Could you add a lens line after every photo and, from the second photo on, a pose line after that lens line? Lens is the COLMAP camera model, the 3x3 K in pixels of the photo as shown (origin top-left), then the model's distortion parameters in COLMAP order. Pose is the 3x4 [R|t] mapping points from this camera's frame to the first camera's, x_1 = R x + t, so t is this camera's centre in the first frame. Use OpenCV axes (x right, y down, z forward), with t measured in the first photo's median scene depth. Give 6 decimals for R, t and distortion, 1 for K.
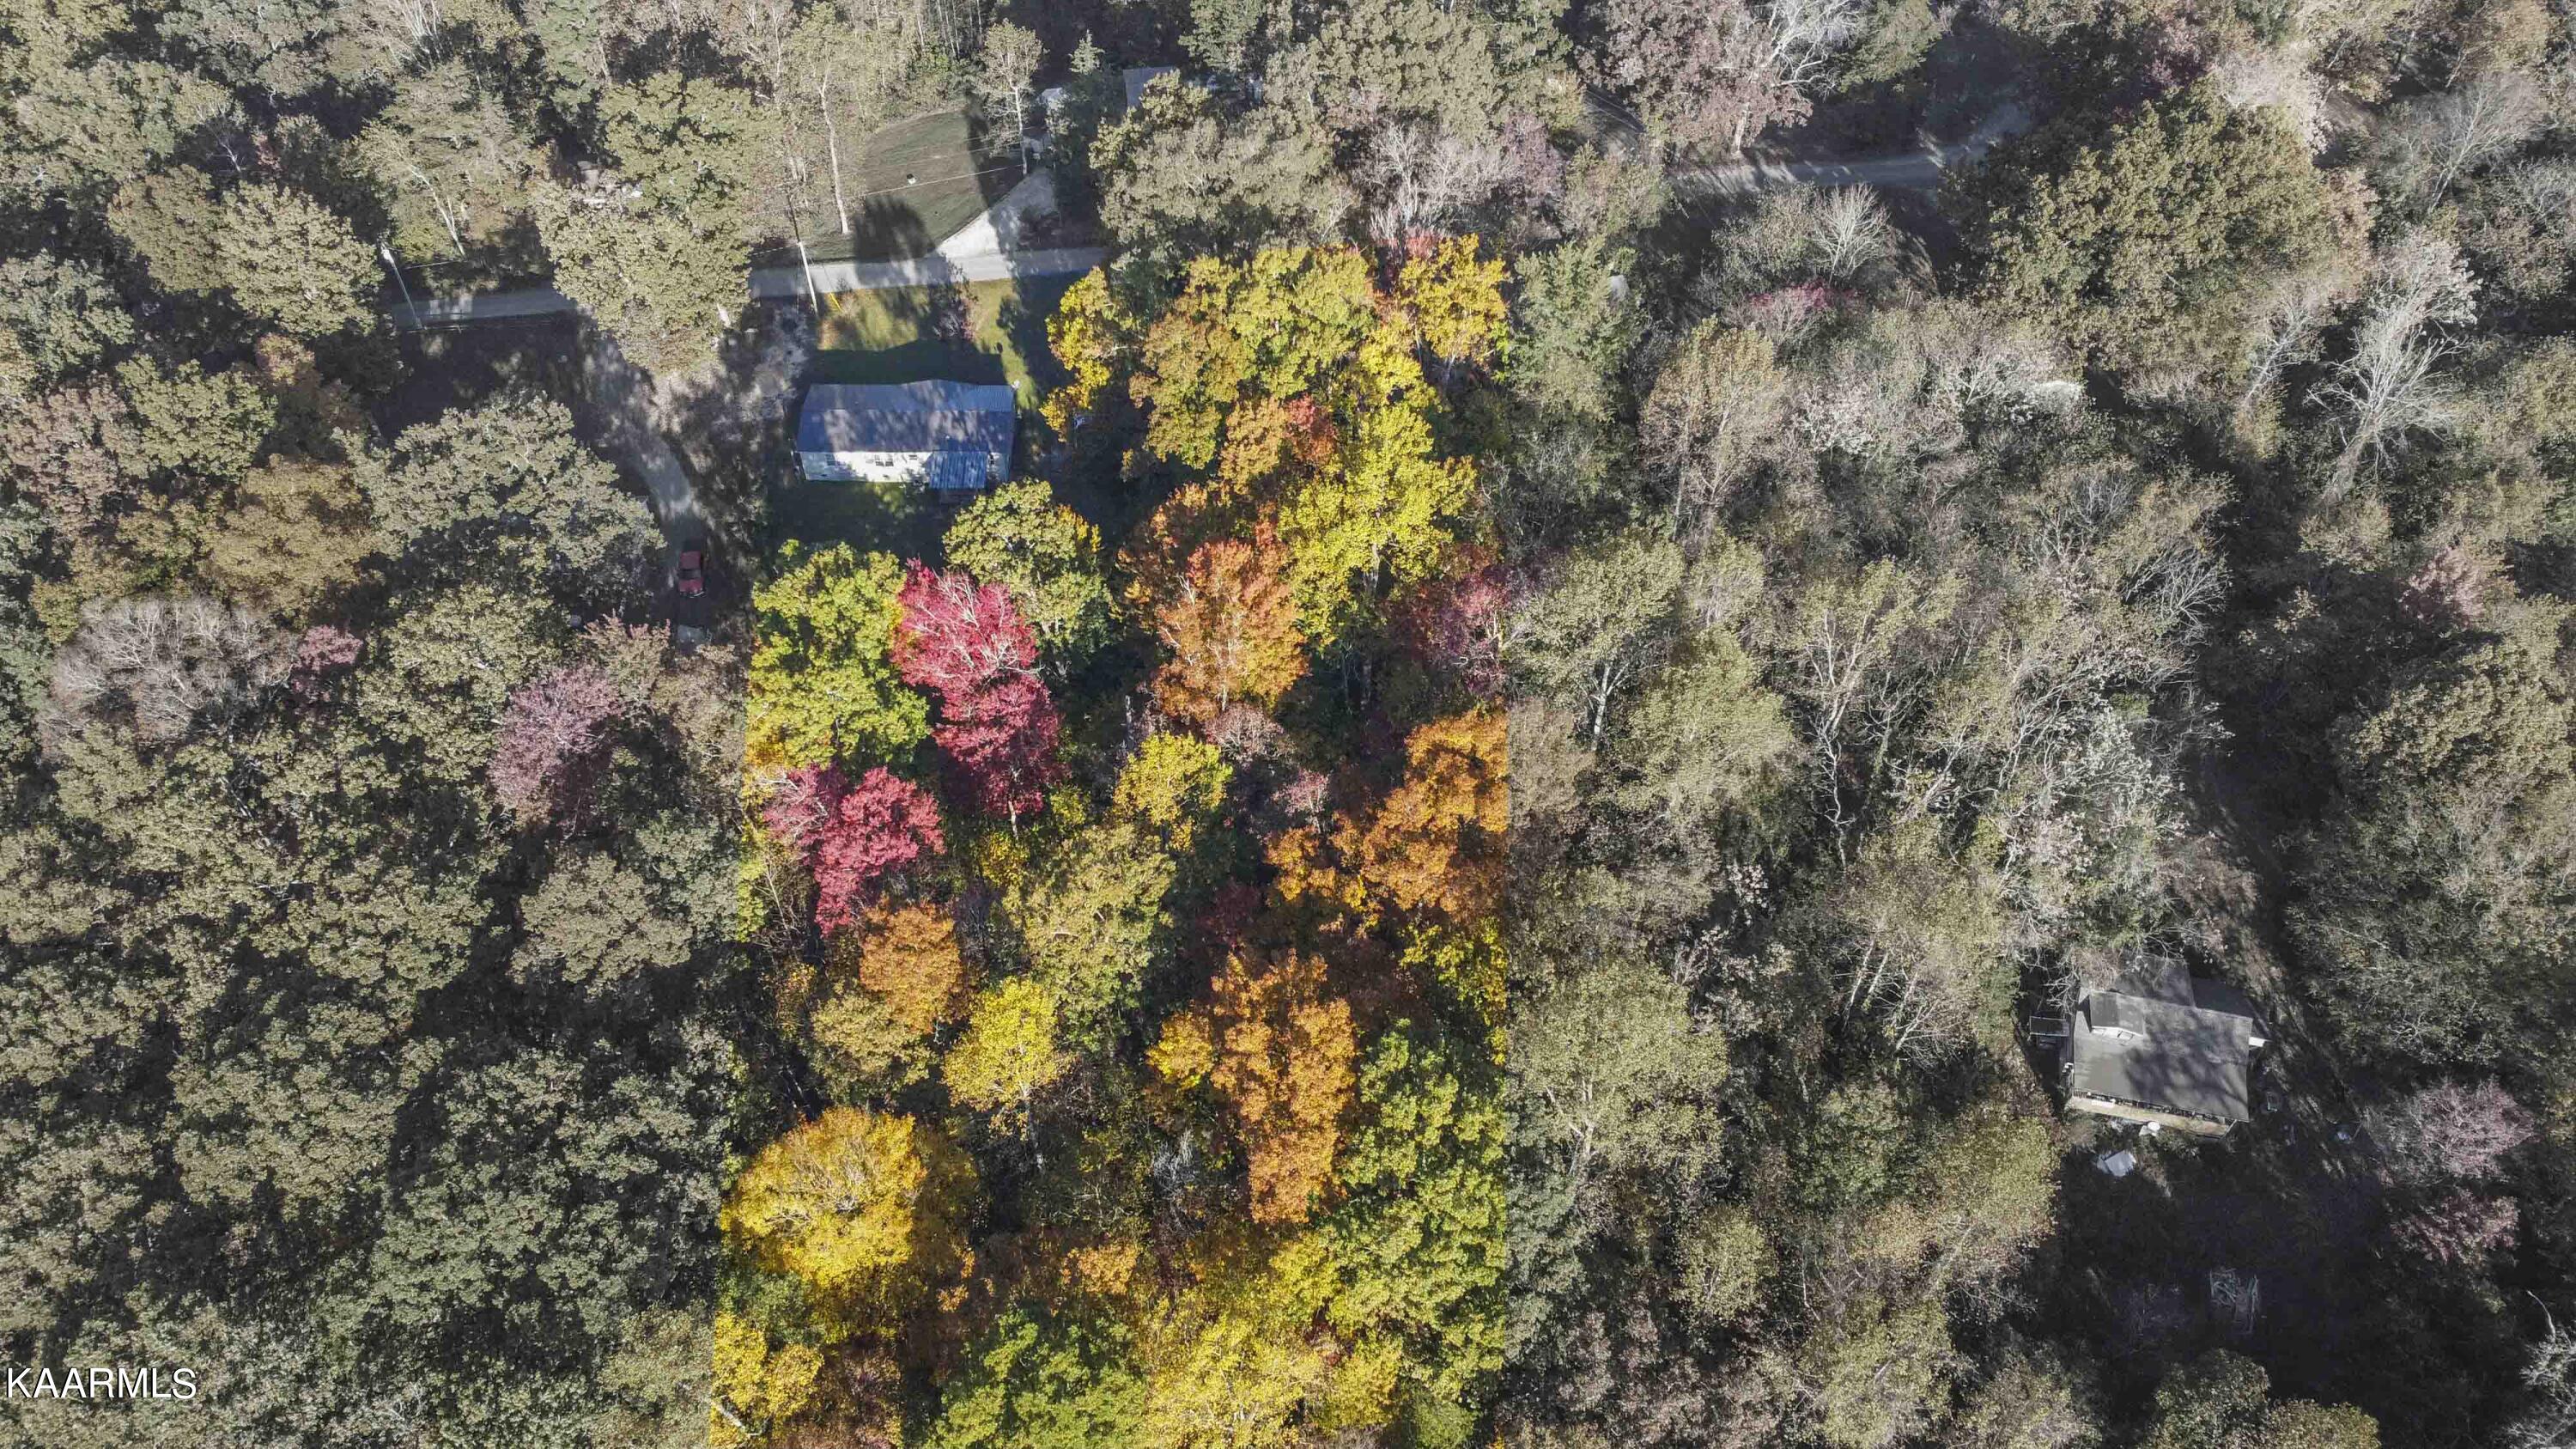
lens RADIAL K [[1941.0, 0, 1292.8], [0, 1941.0, 721.9], [0, 0, 1]] dist [0.010694, 0.001055]
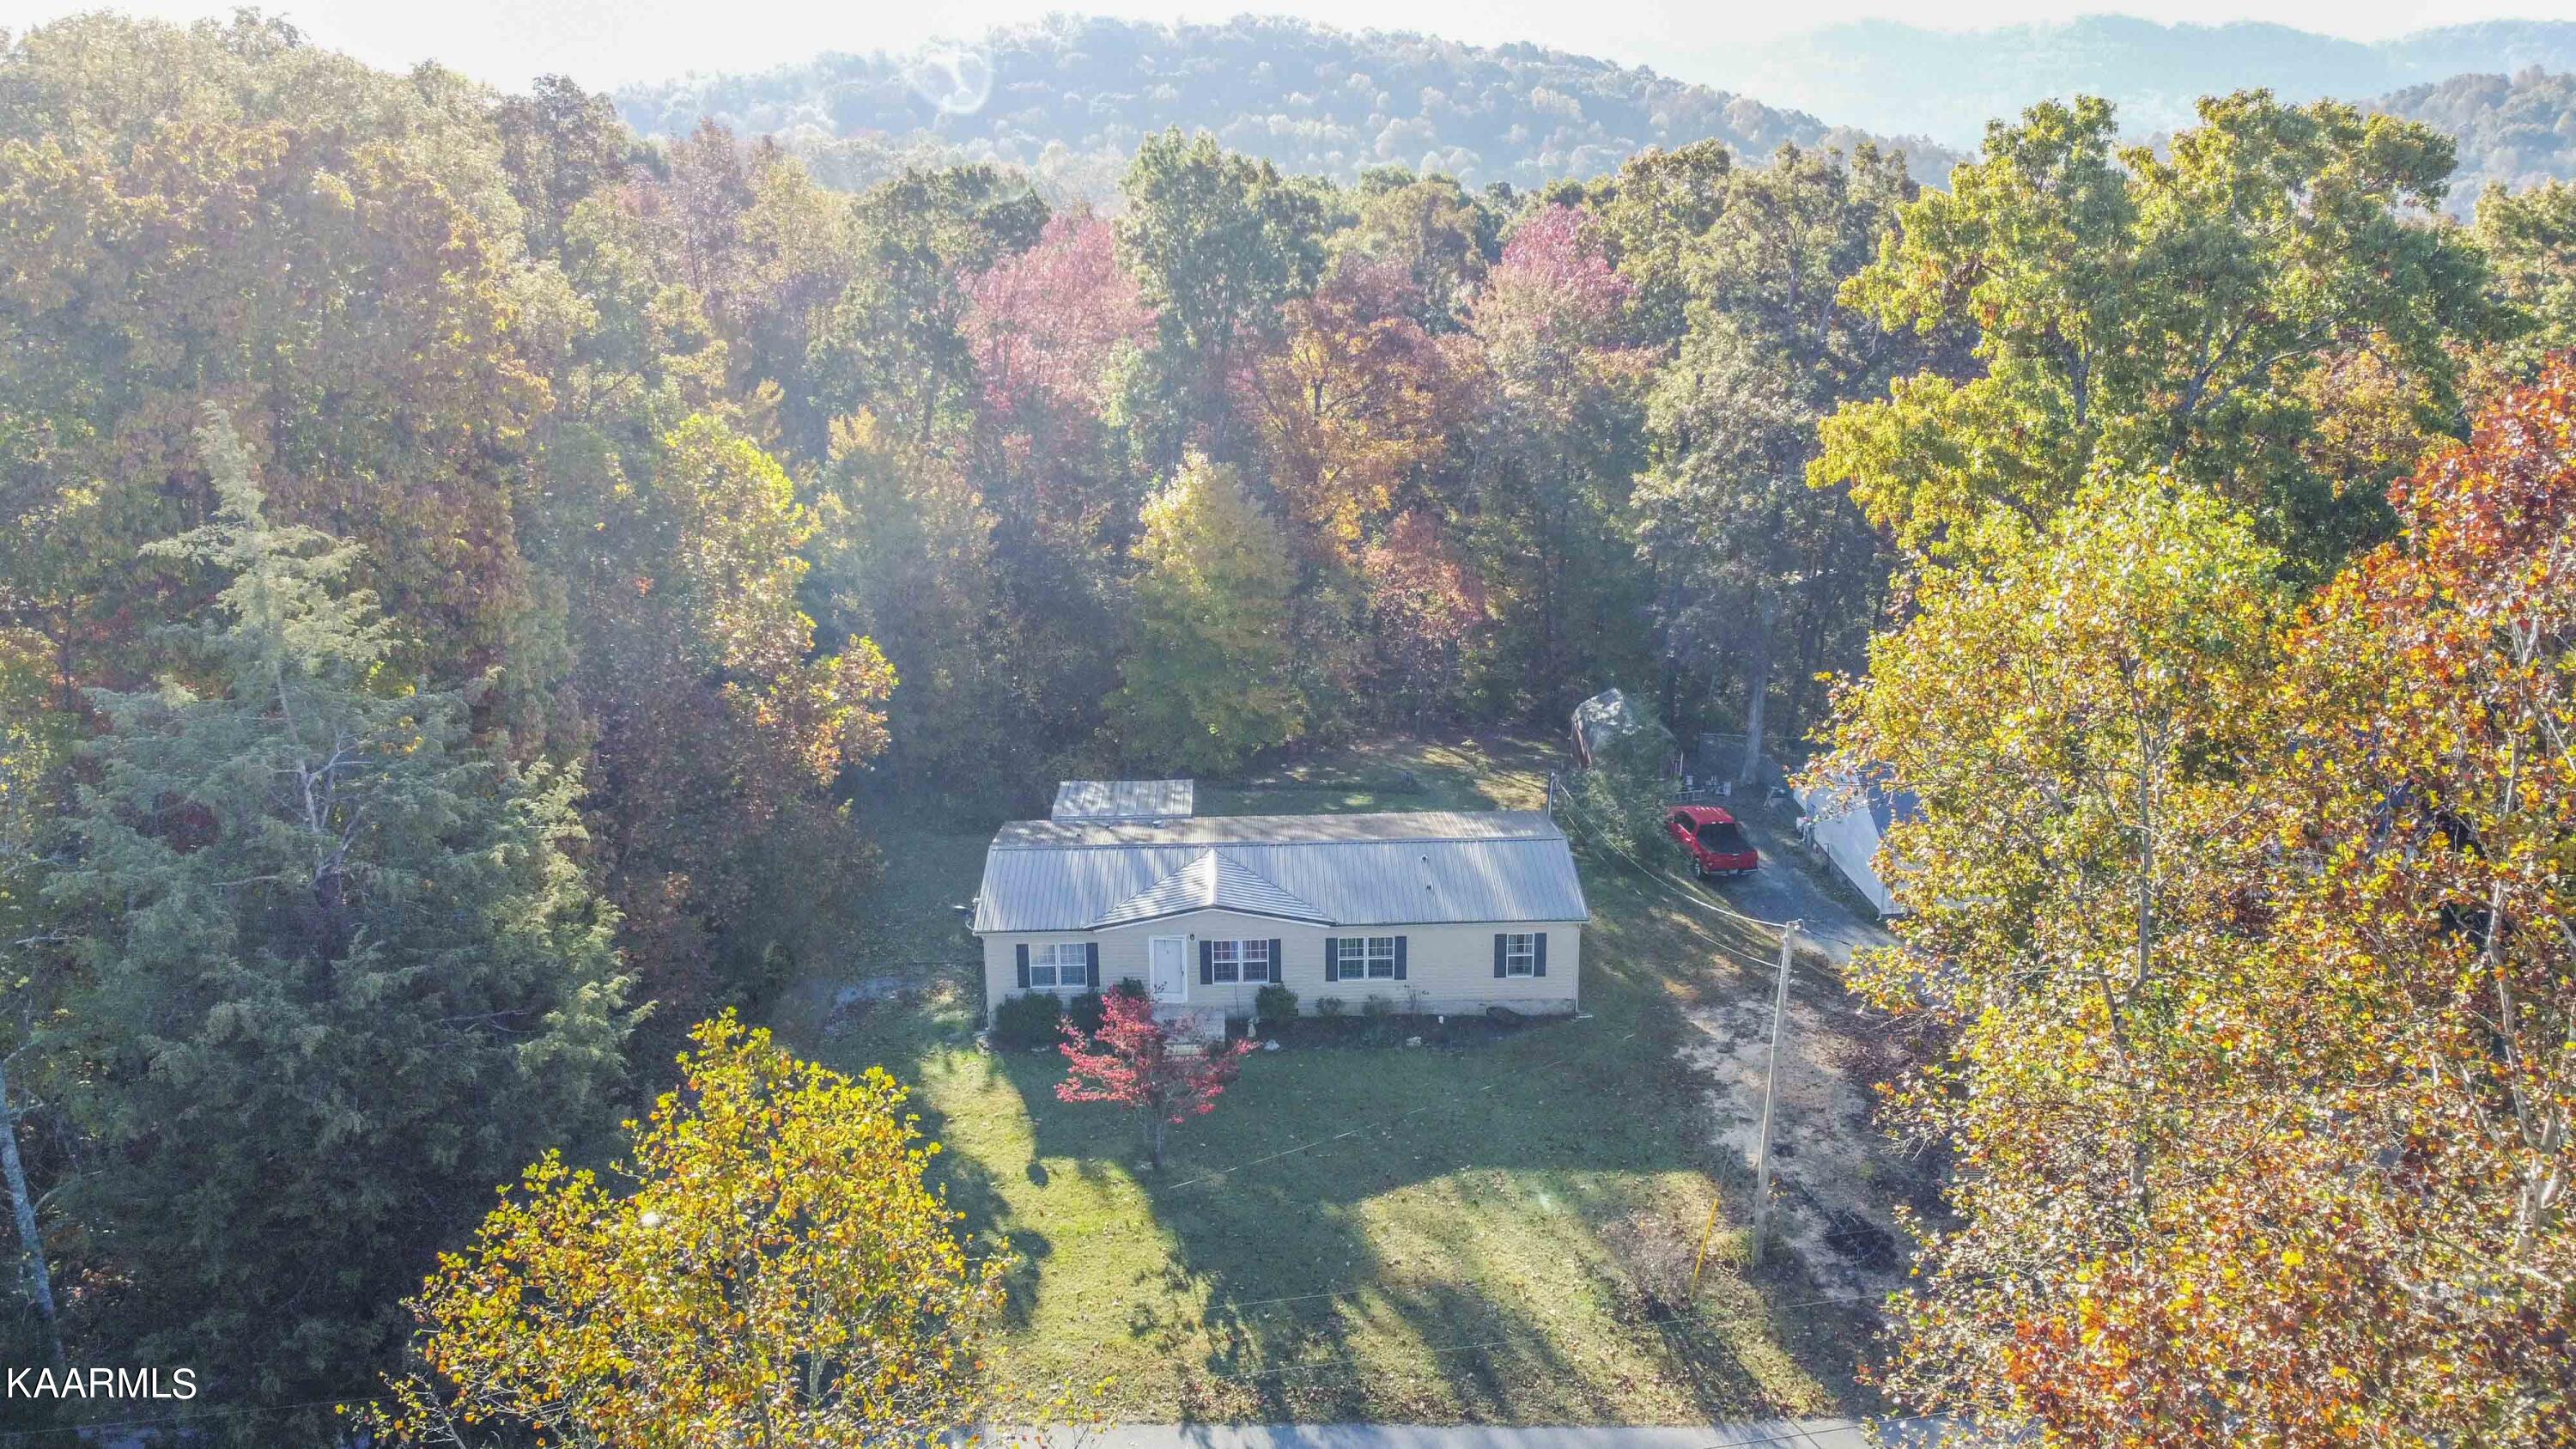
lens RADIAL K [[1941.0, 0, 1271.4], [0, 1941.0, 716.2], [0, 0, 1]] dist [0.010694, 0.001055]
pose [[-0.999657, -0.007911, -0.024955, -0.188726], [-0.026123, 0.363520, 0.931220, -0.503371], [0.001704, 0.931553, -0.363602, 1.113424]]
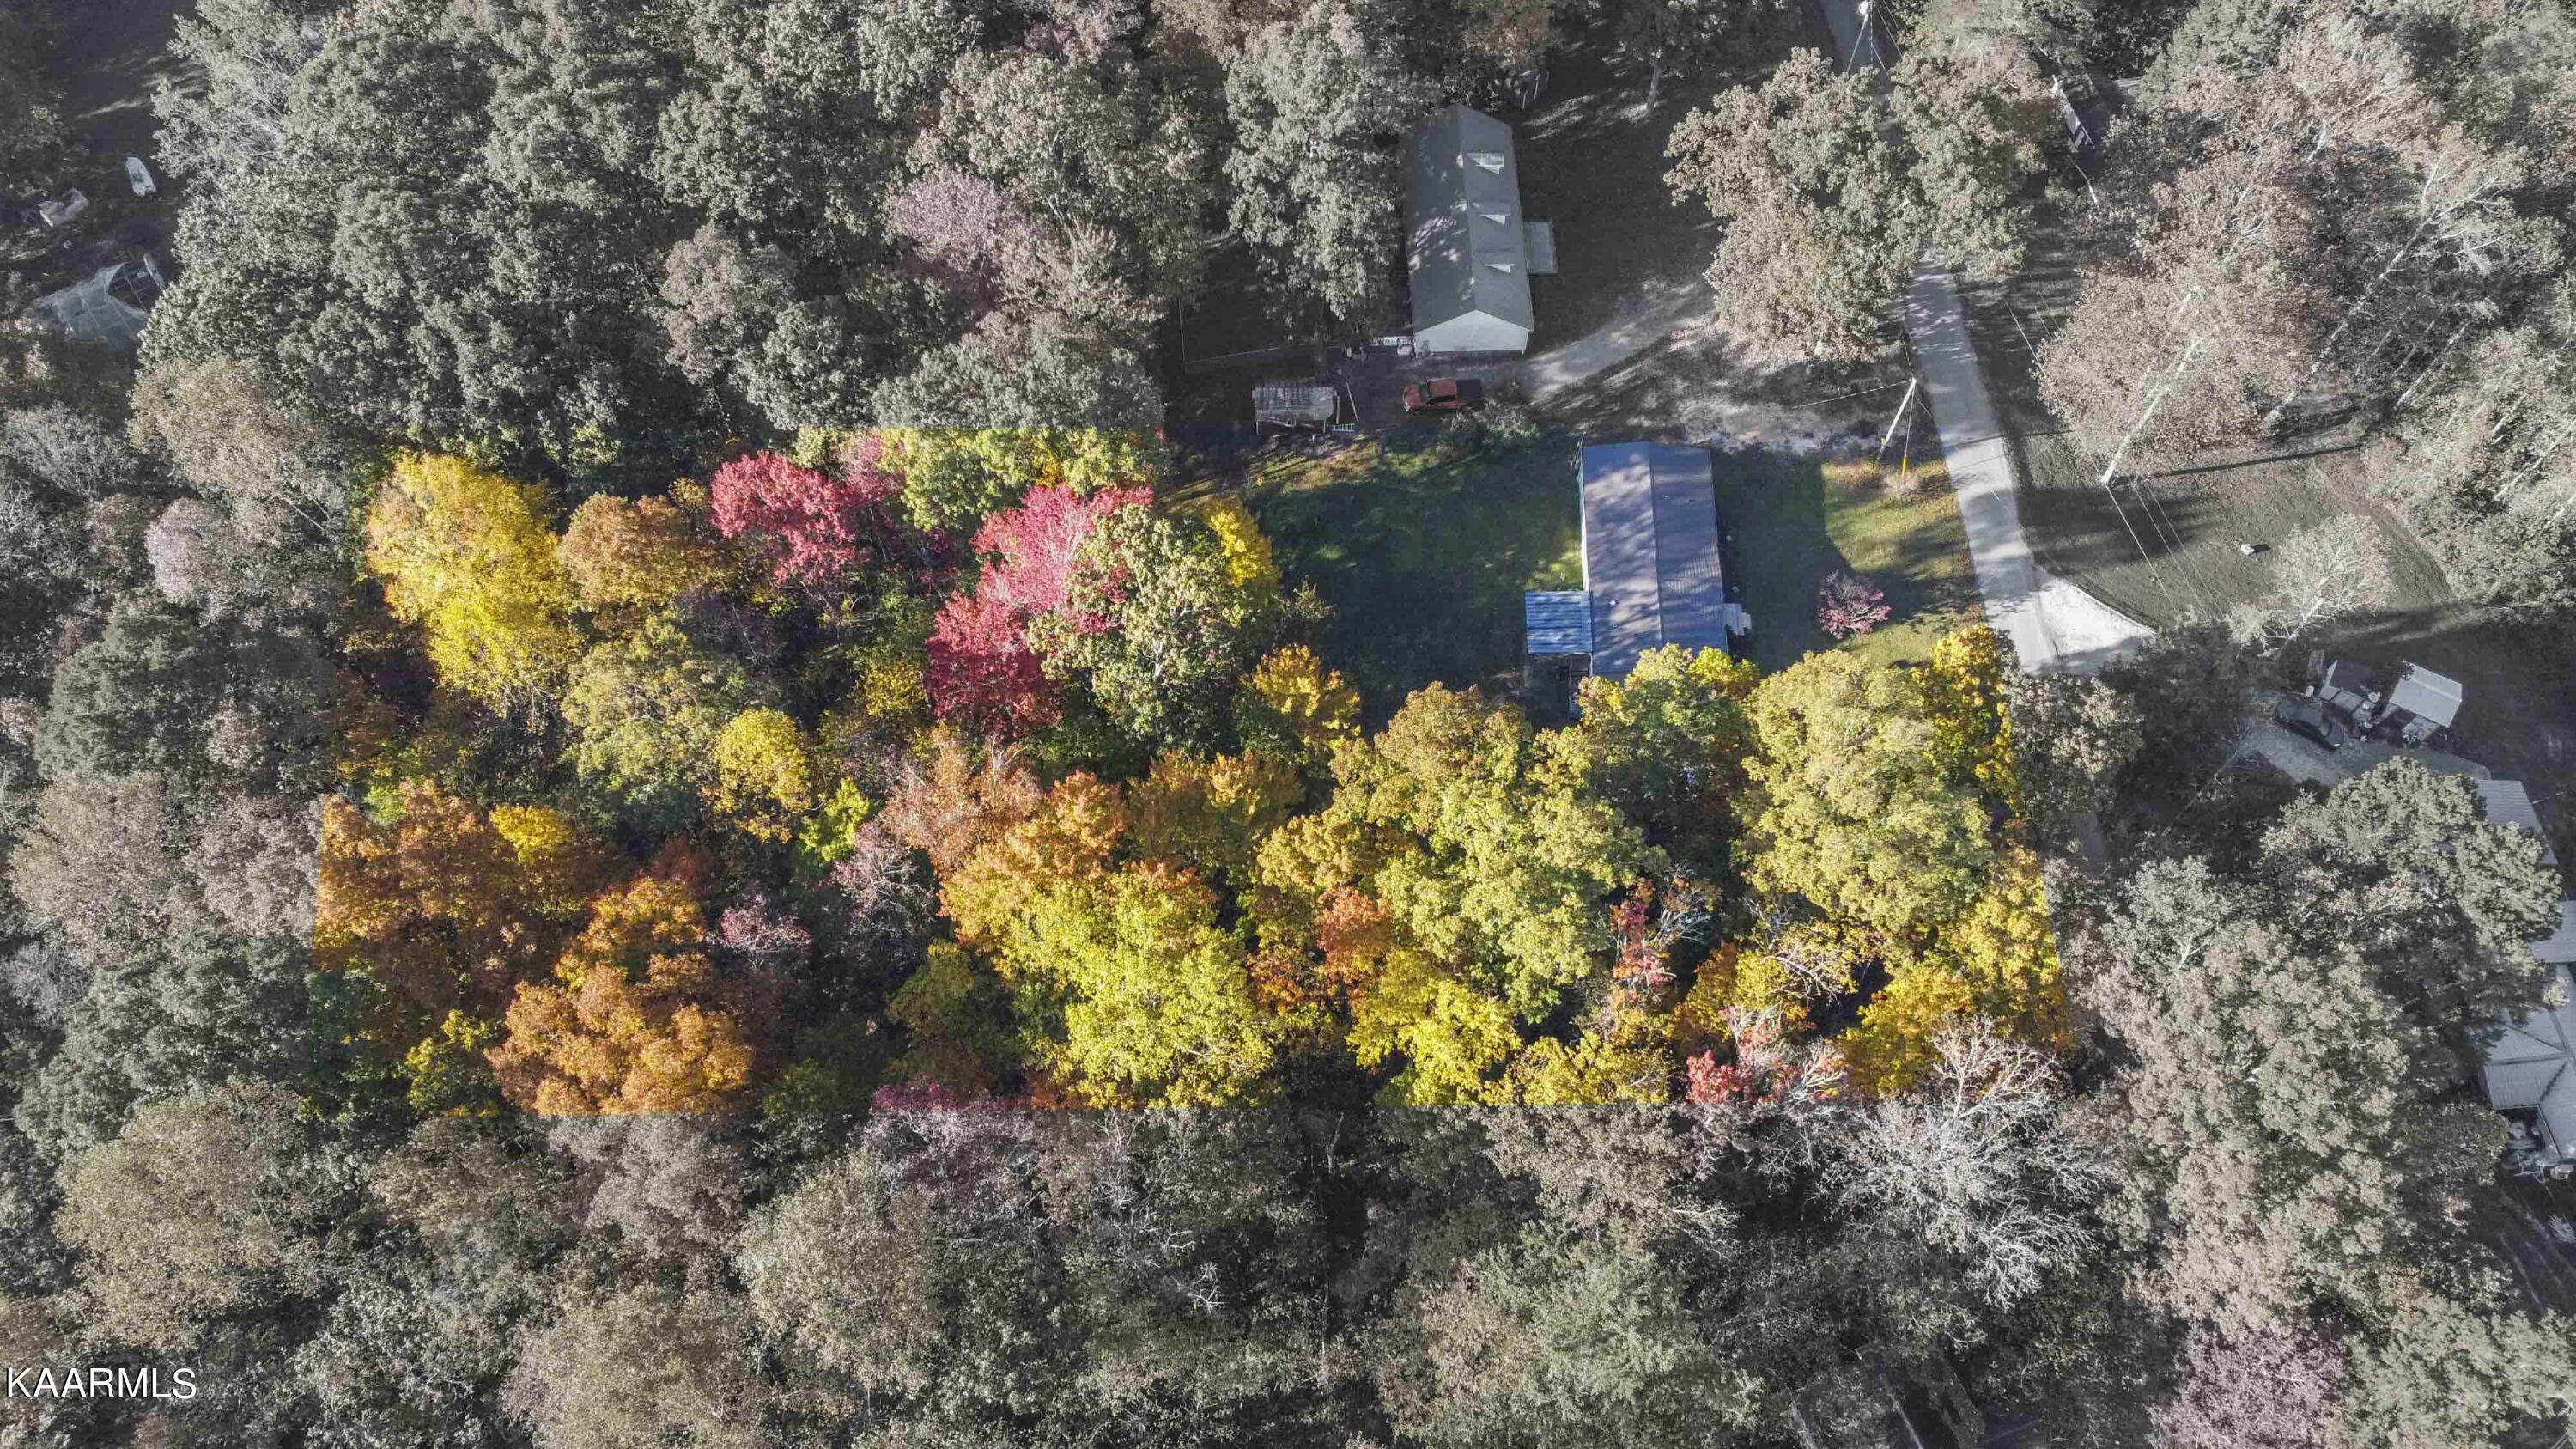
lens RADIAL K [[1941.0, 0, 1288.7], [0, 1941.0, 717.3], [0, 0, 1]] dist [0.010694, 0.001055]
pose [[-0.041346, 0.872837, -0.486256, 0.239552], [-0.759320, 0.288867, 0.583085, -0.481860], [0.649402, 0.393332, 0.650820, 0.433260]]
